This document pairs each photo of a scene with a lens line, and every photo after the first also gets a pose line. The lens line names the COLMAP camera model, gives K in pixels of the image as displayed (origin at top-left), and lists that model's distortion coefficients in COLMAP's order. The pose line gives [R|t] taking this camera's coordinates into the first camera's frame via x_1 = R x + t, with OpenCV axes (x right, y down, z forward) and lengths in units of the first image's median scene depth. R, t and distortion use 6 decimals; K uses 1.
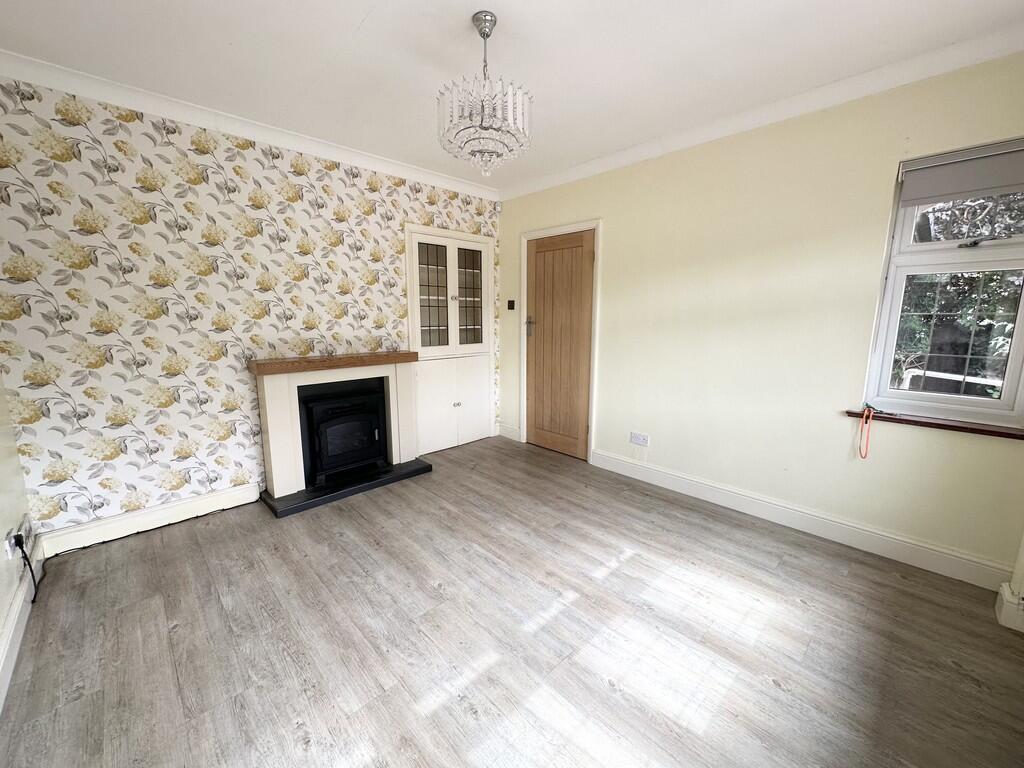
lens RADIAL K [[412.9, 0, 511.1], [0, 412.9, 377.8], [0, 0, 1]] dist [-0.000237, -0.000111]
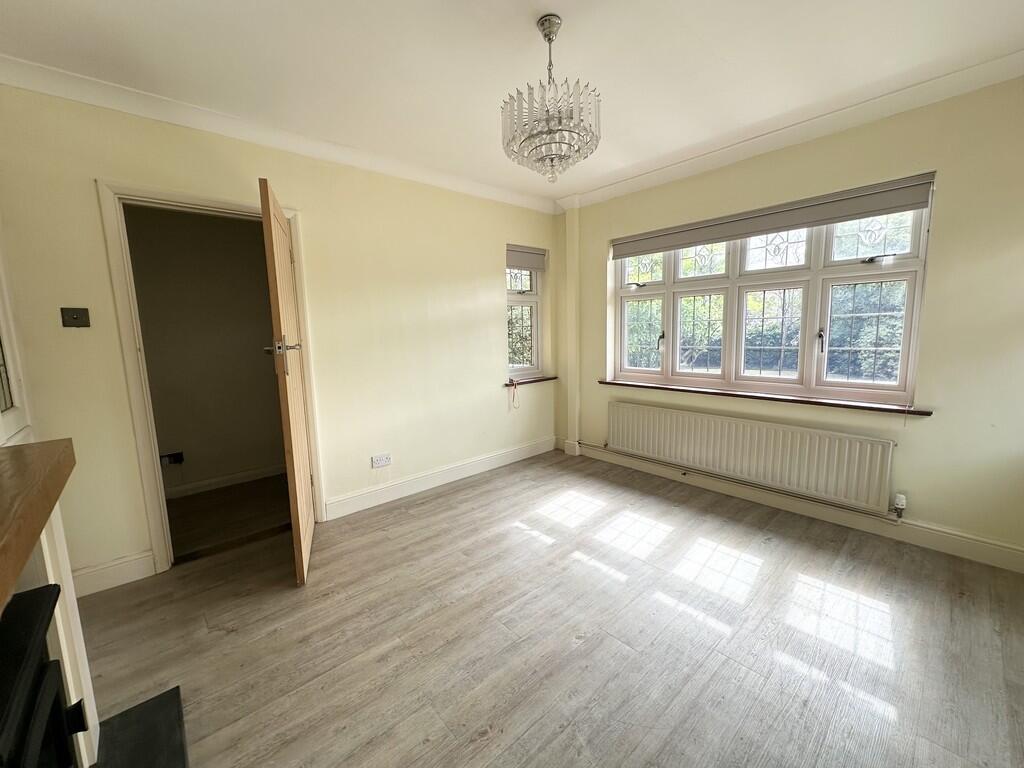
lens RADIAL K [[412.9, 0, 506.4], [0, 412.9, 385.1], [0, 0, 1]] dist [-0.000237, -0.000111]
pose [[0.033518, -0.135177, 0.990254, -0.765302], [0.177440, 0.975876, 0.127208, -0.117720], [-0.983561, 0.171447, 0.056695, 0.807175]]
